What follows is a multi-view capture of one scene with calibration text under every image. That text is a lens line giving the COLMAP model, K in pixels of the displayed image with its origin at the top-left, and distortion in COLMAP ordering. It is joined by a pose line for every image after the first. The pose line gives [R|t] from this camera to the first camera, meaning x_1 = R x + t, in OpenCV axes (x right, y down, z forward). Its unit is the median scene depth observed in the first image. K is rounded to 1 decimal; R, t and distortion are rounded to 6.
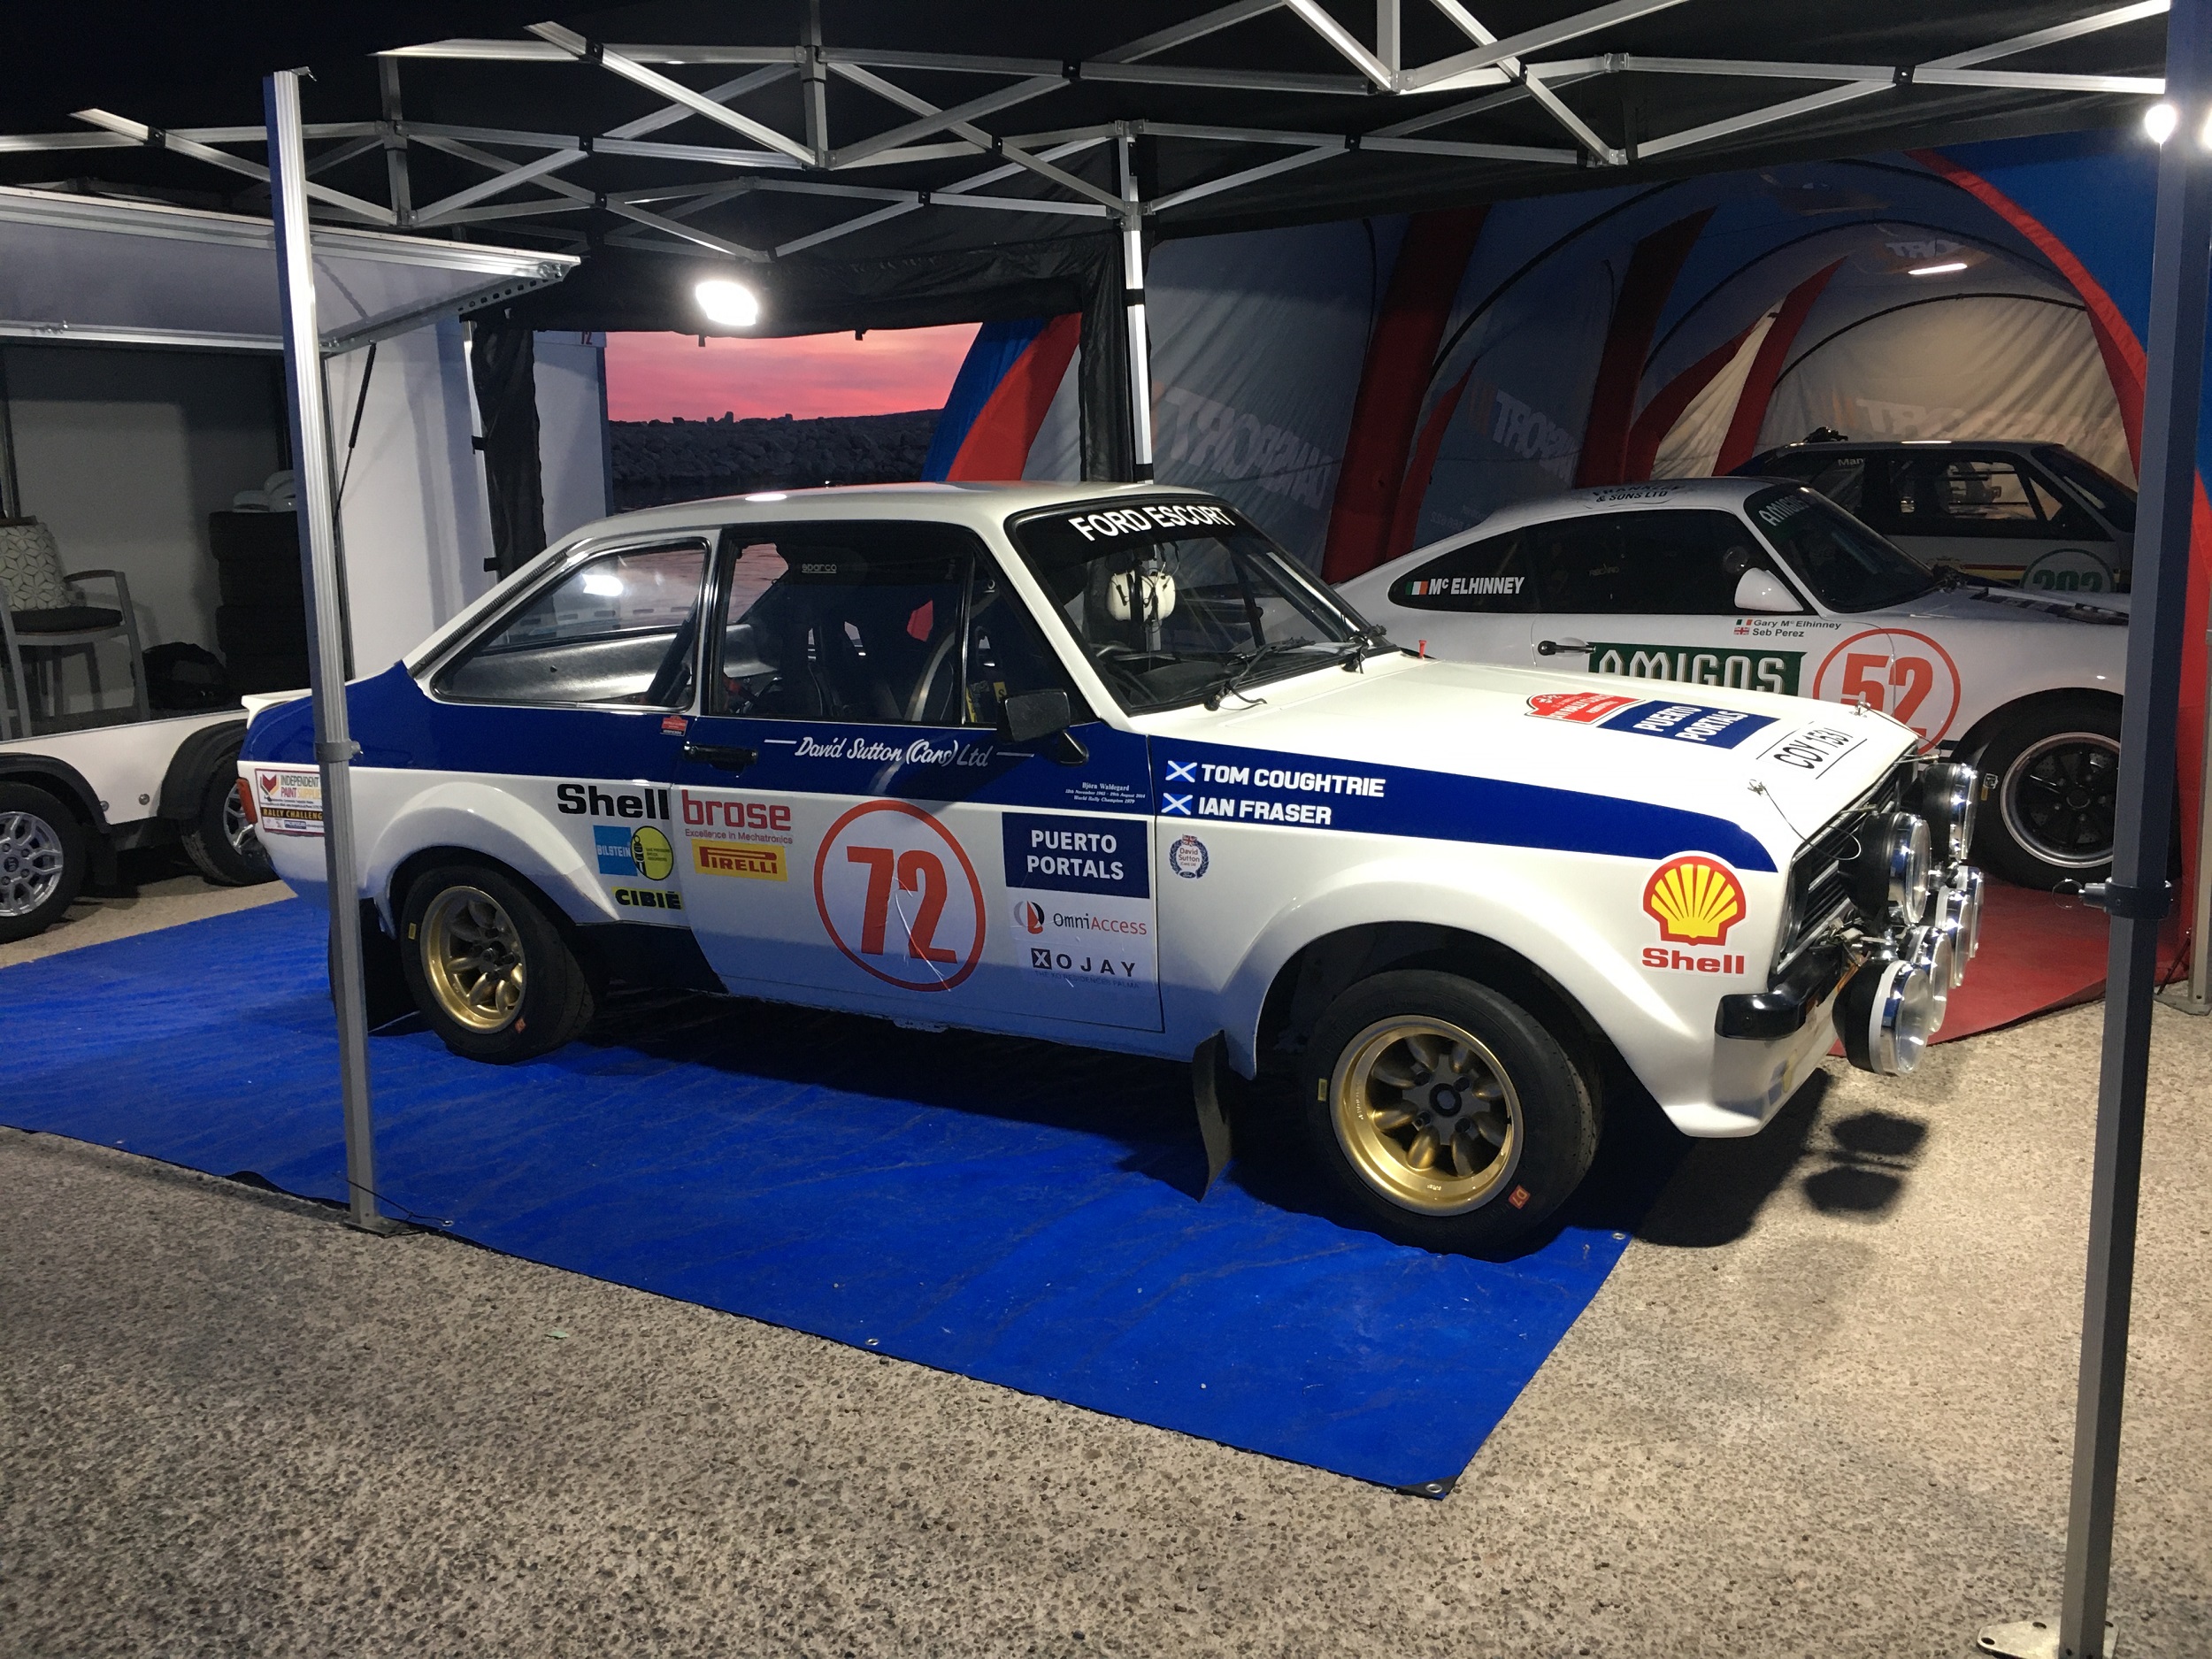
lens RADIAL K [[1913.0, 0, 1060.4], [0, 1913.0, 798.9], [0, 0, 1]] dist [0.046048, -0.040819]
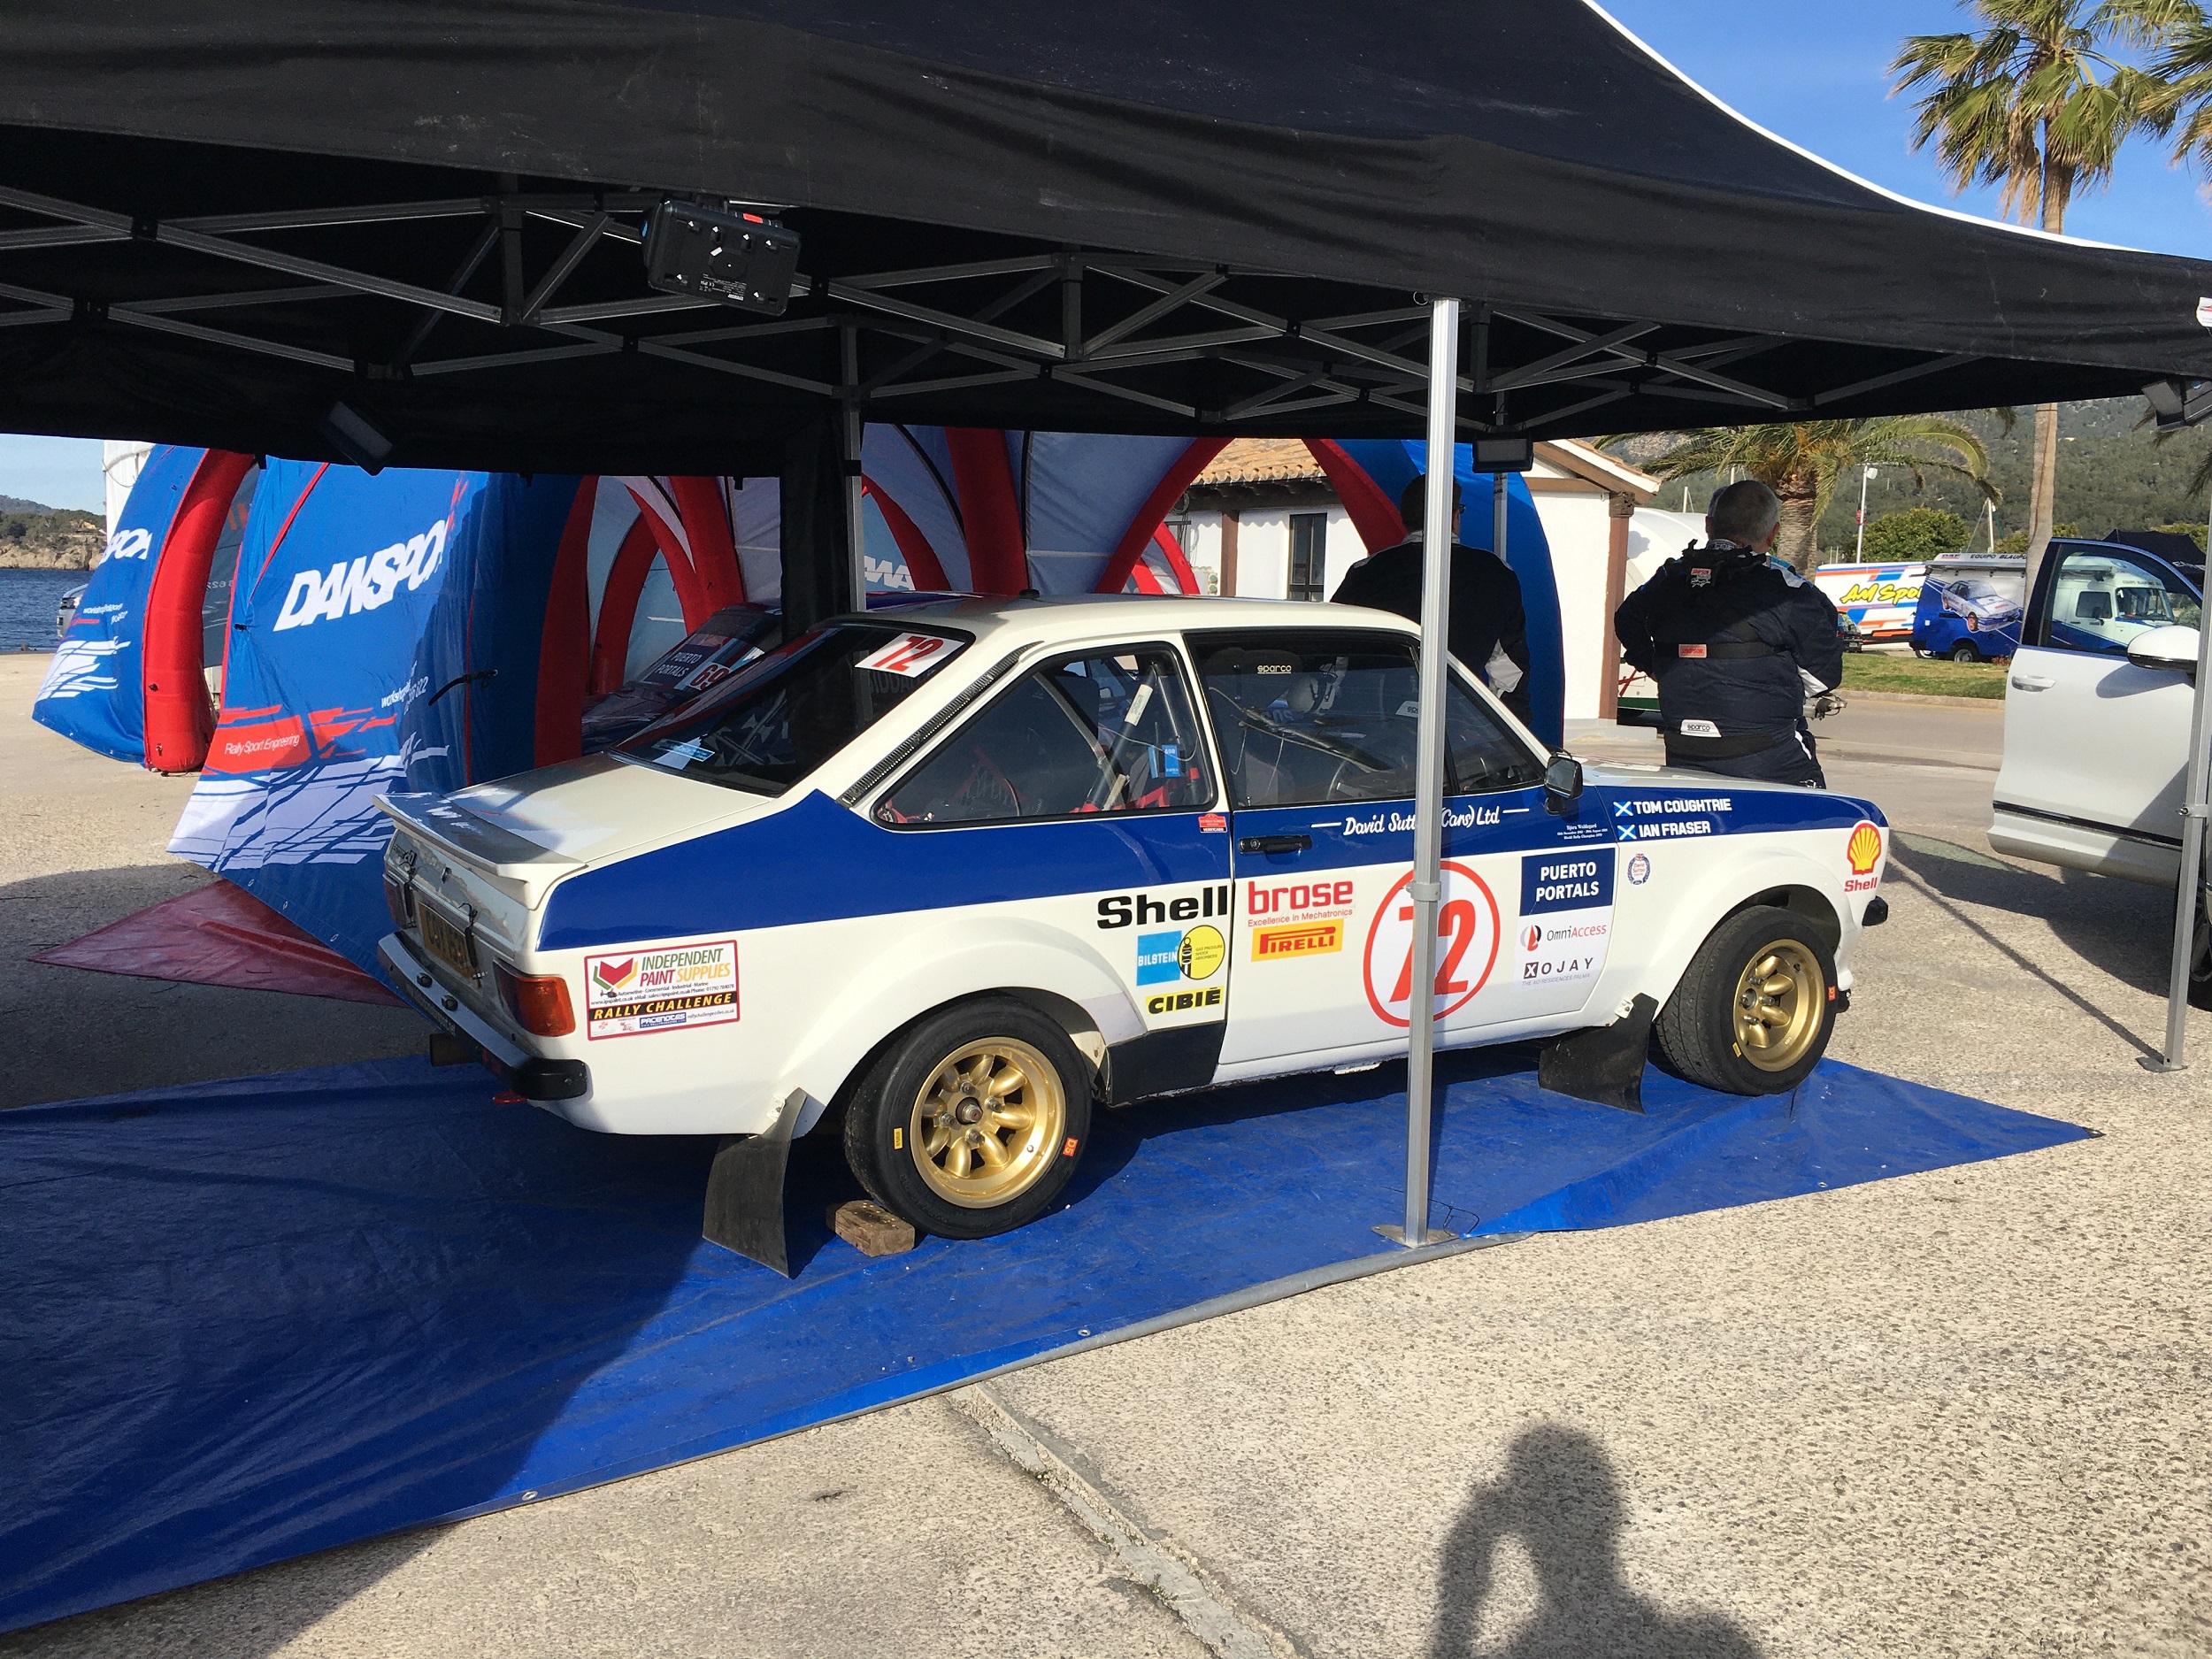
lens RADIAL K [[1913.0, 0, 1060.4], [0, 1913.0, 798.9], [0, 0, 1]] dist [0.046048, -0.040819]
pose [[0.478746, -0.060914, 0.875838, -1.263713], [0.125982, 0.992033, 0.000131, -0.068524], [-0.868867, 0.110277, 0.482606, 0.643132]]
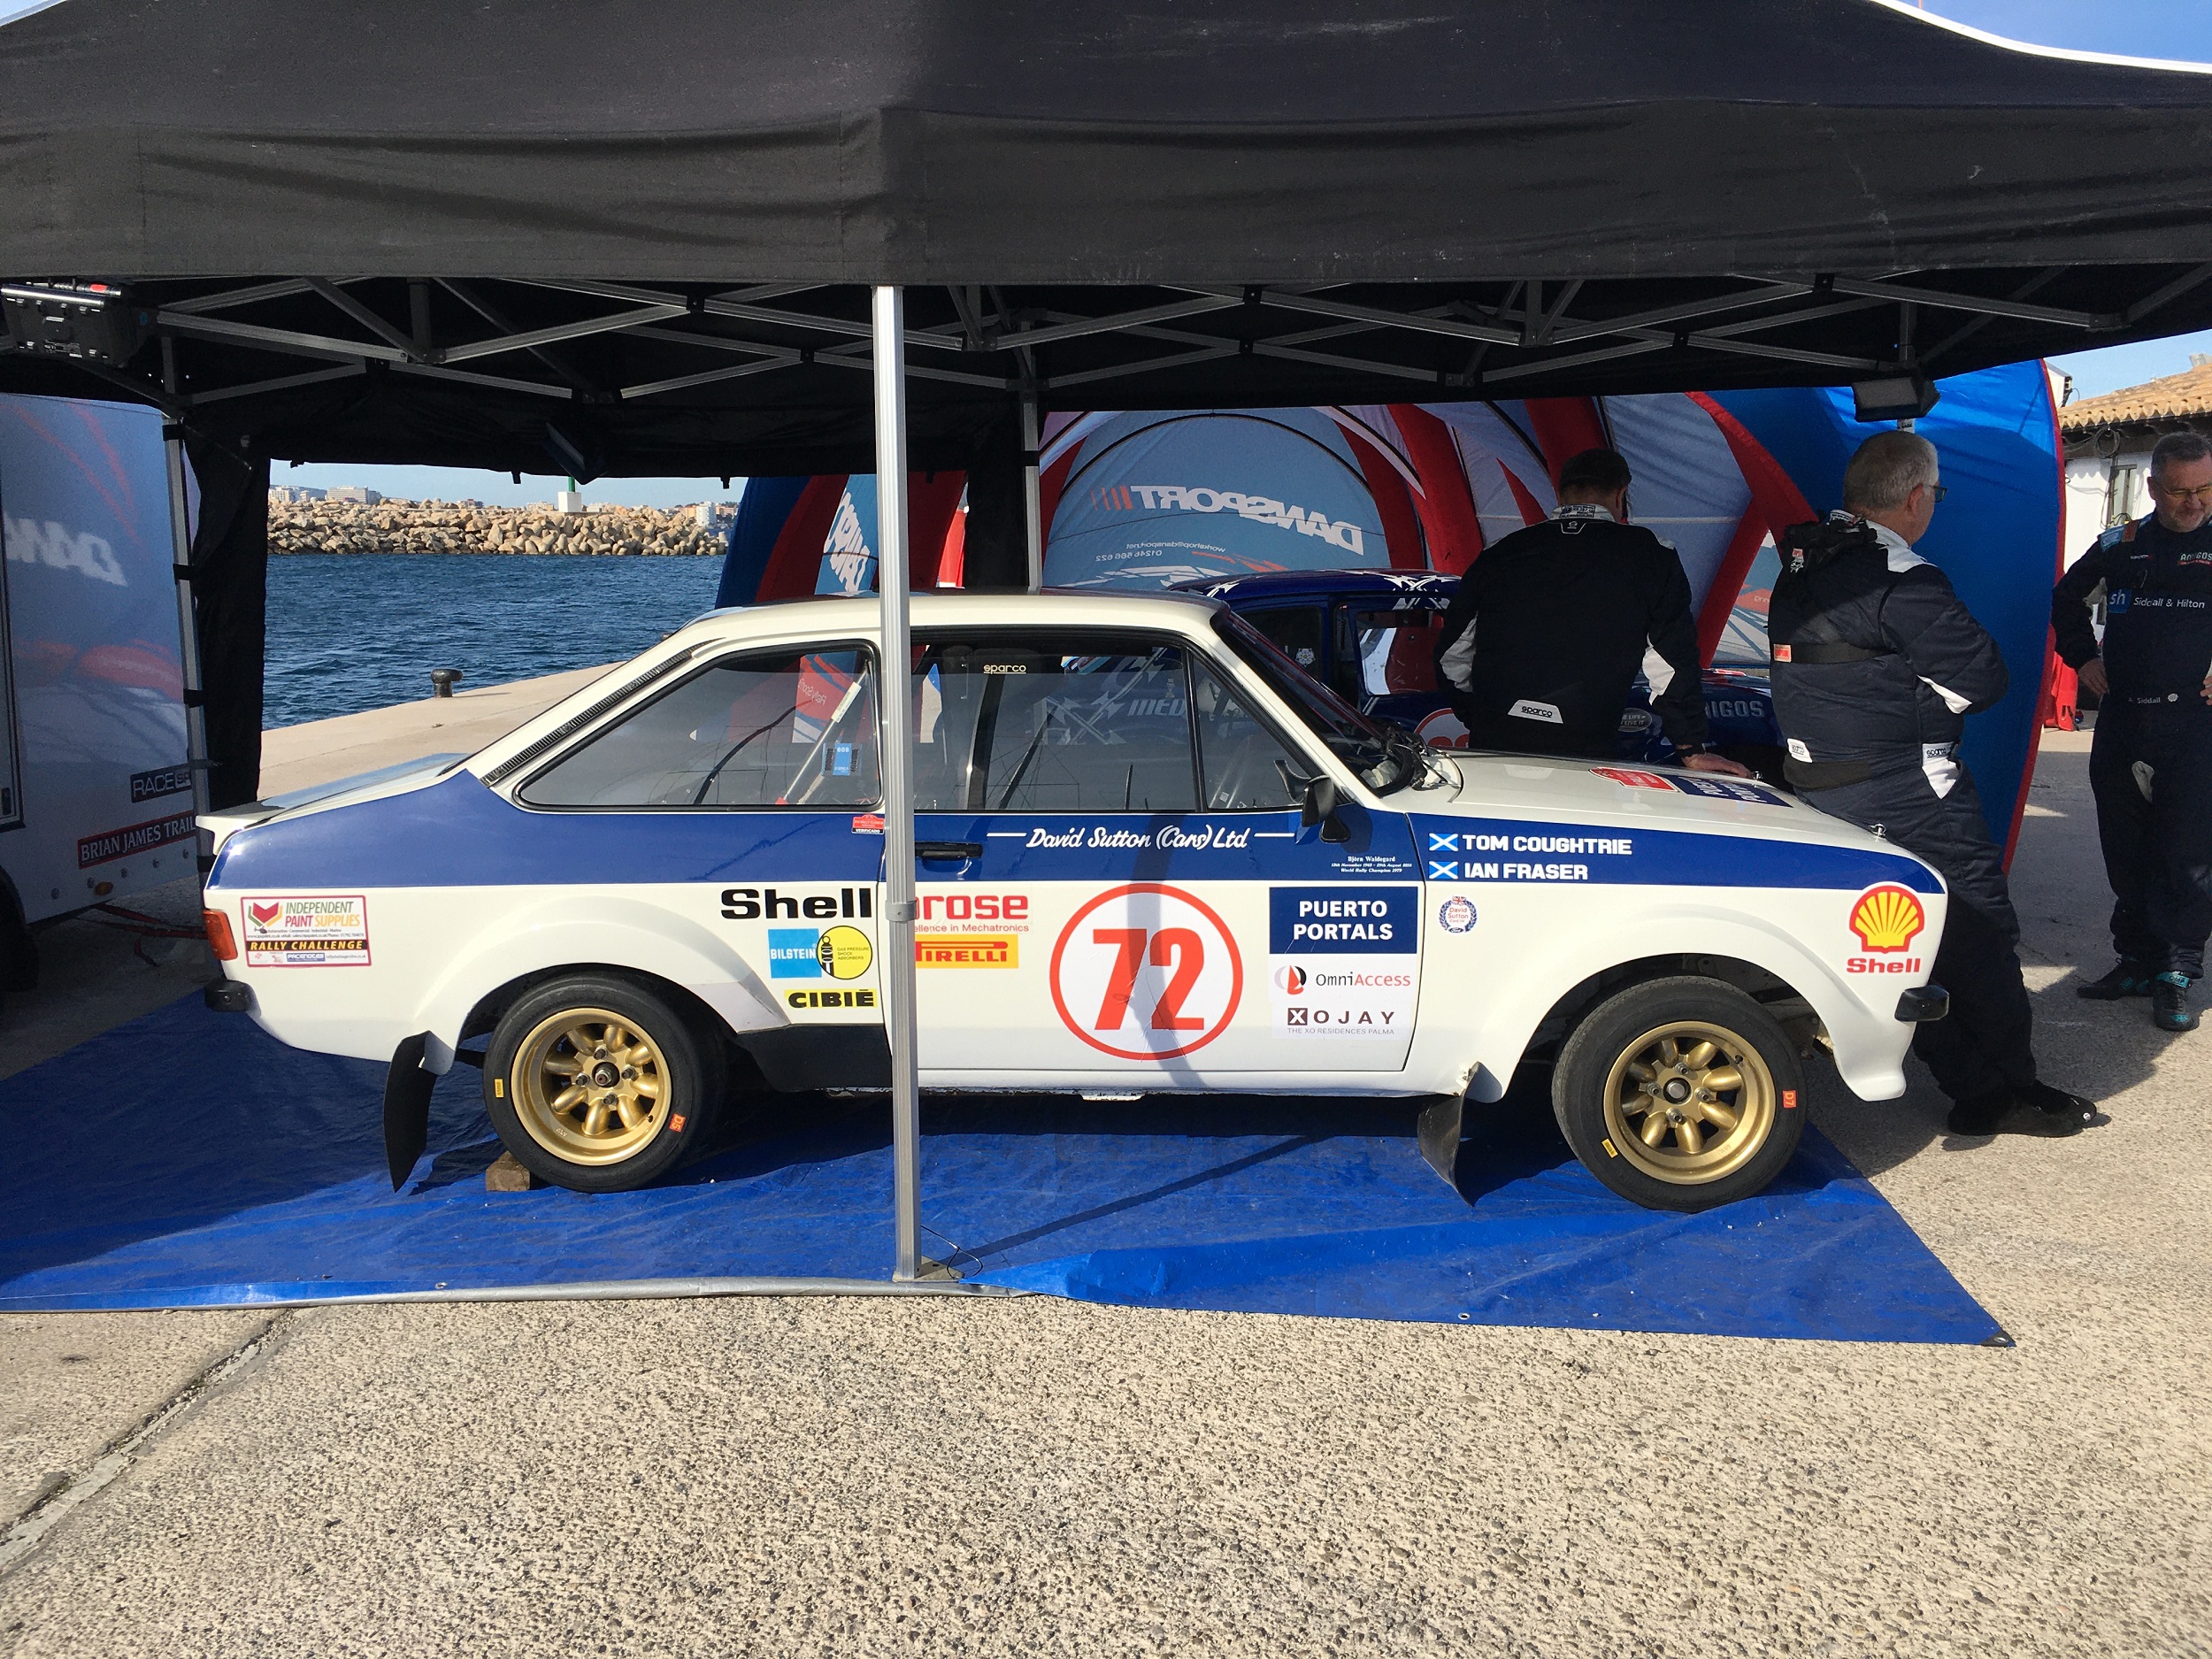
lens RADIAL K [[1890.2, 0, 1062.2], [0, 1890.2, 776.9], [0, 0, 1]] dist [0.046668, -0.011318]
pose [[0.887920, -0.029494, 0.459052, -0.634781], [0.055266, 0.997554, -0.042805, -0.016531], [-0.456667, 0.063377, 0.887378, 0.071389]]
